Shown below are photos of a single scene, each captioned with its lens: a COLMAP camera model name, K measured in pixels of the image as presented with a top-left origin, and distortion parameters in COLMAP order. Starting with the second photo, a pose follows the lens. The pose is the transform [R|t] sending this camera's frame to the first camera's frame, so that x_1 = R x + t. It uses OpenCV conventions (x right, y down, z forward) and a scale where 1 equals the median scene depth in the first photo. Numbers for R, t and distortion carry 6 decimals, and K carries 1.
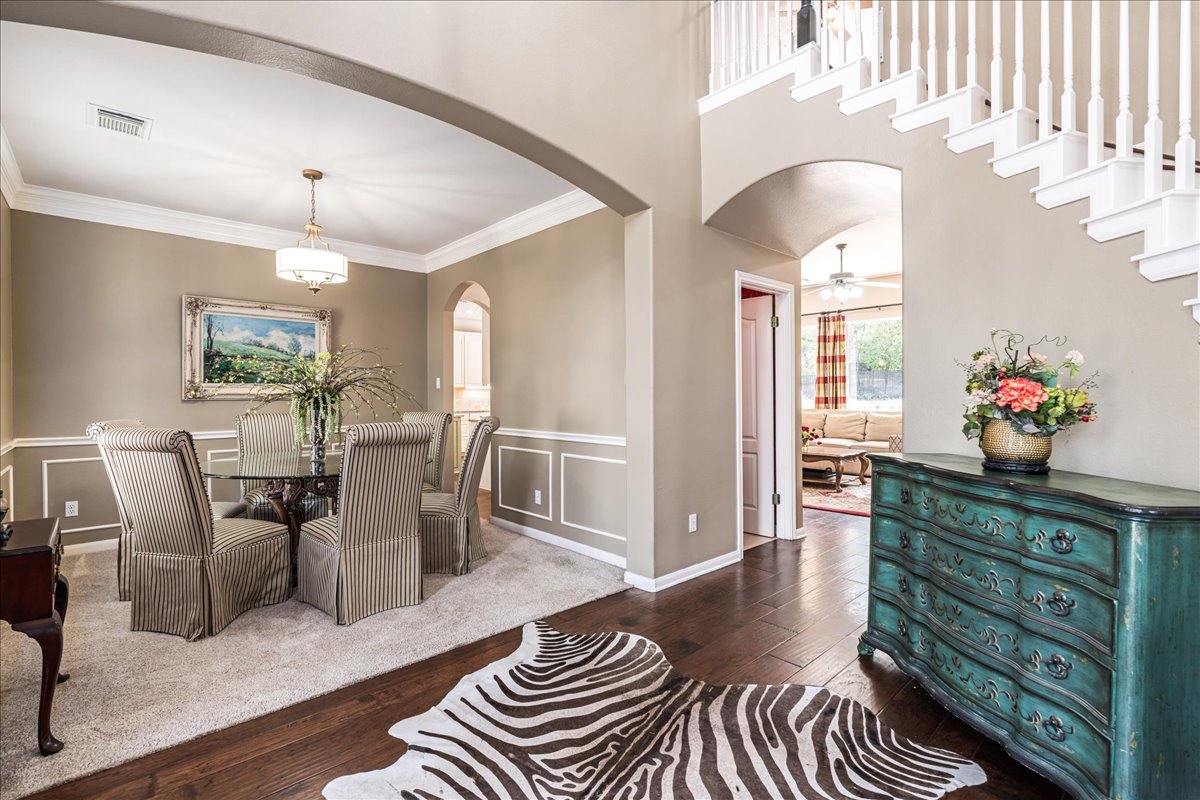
lens RADIAL K [[528.8, 0, 591.6], [0, 528.8, 397.3], [0, 0, 1]] dist [-0.010021, 0.001082]
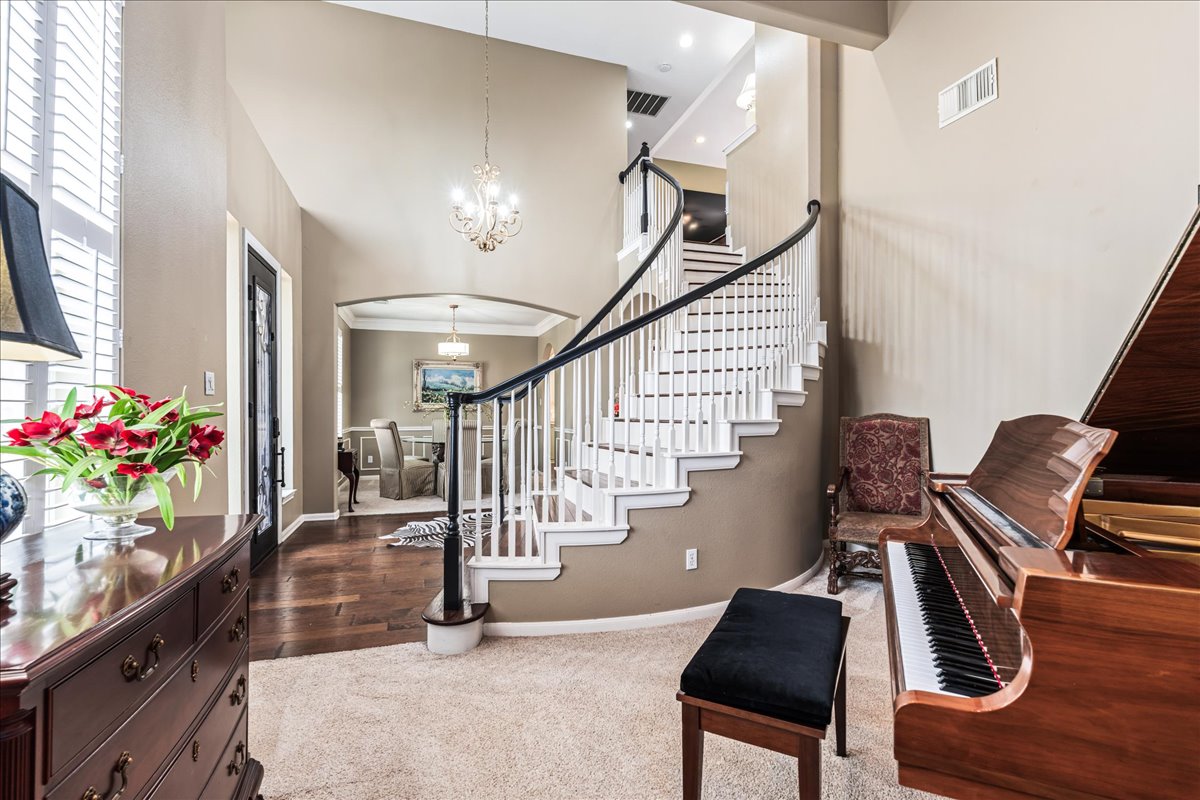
lens RADIAL K [[528.8, 0, 604.4], [0, 528.8, 404.7], [0, 0, 1]] dist [-0.010021, 0.001082]
pose [[0.917580, -0.000743, -0.397550, 0.748312], [-0.005337, 0.999885, -0.014187, 0.005554], [0.397515, 0.015139, 0.917471, -0.613233]]
